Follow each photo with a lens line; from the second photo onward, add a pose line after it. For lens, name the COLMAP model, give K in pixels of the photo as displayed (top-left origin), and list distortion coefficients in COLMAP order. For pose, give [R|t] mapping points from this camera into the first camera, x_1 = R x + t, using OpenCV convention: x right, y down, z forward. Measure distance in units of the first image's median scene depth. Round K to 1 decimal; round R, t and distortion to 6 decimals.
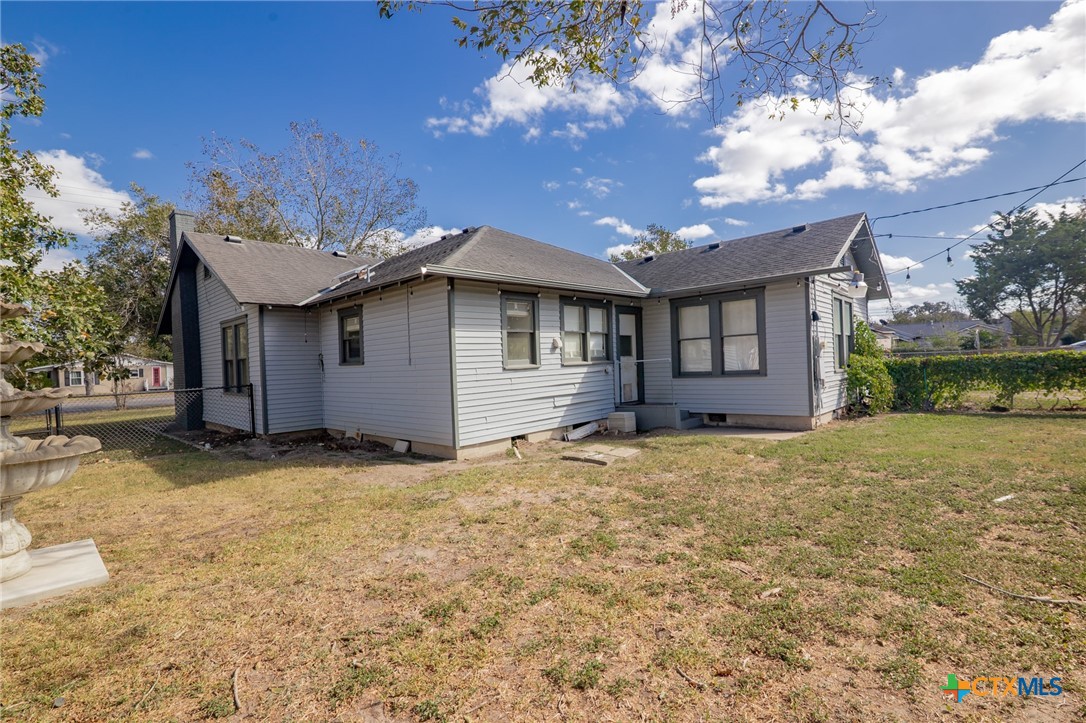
lens RADIAL K [[495.9, 0, 543.0], [0, 495.9, 361.5], [0, 0, 1]] dist [-0.024106, 0.000686]
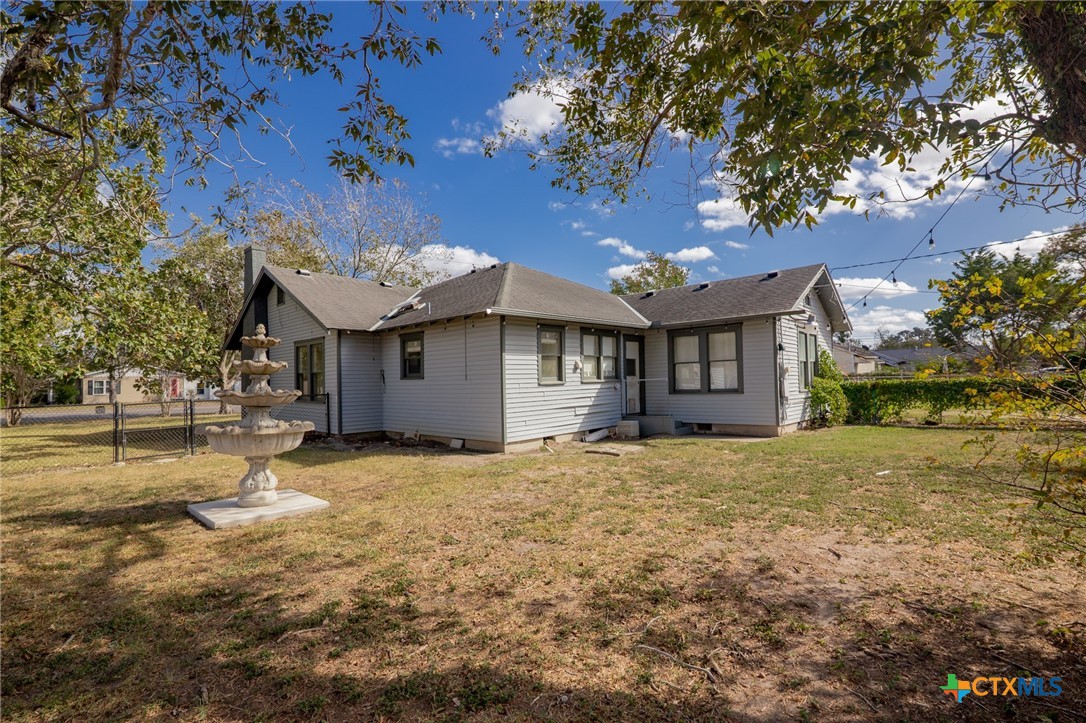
lens RADIAL K [[495.9, 0, 543.0], [0, 495.9, 361.5], [0, 0, 1]] dist [-0.024106, 0.000686]
pose [[0.999839, 0.017152, 0.005301, -0.064627], [-0.016949, 0.999203, -0.036132, 0.001873], [-0.005916, 0.036037, 0.999333, -0.253071]]
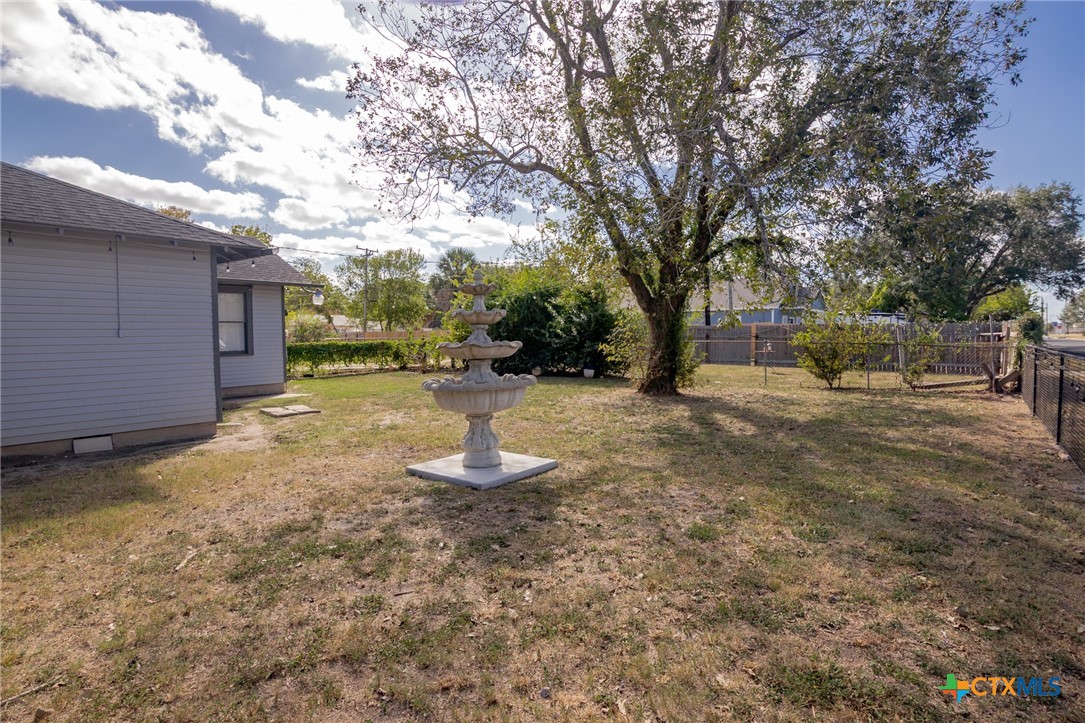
lens RADIAL K [[495.4, 0, 542.5], [0, 495.4, 361.5], [0, 0, 1]] dist [-0.024106, 0.000686]
pose [[-0.071206, -0.012415, 0.997384, -0.918977], [0.011107, 0.999851, 0.013238, 0.038290], [-0.997400, 0.012021, -0.071057, 0.333515]]
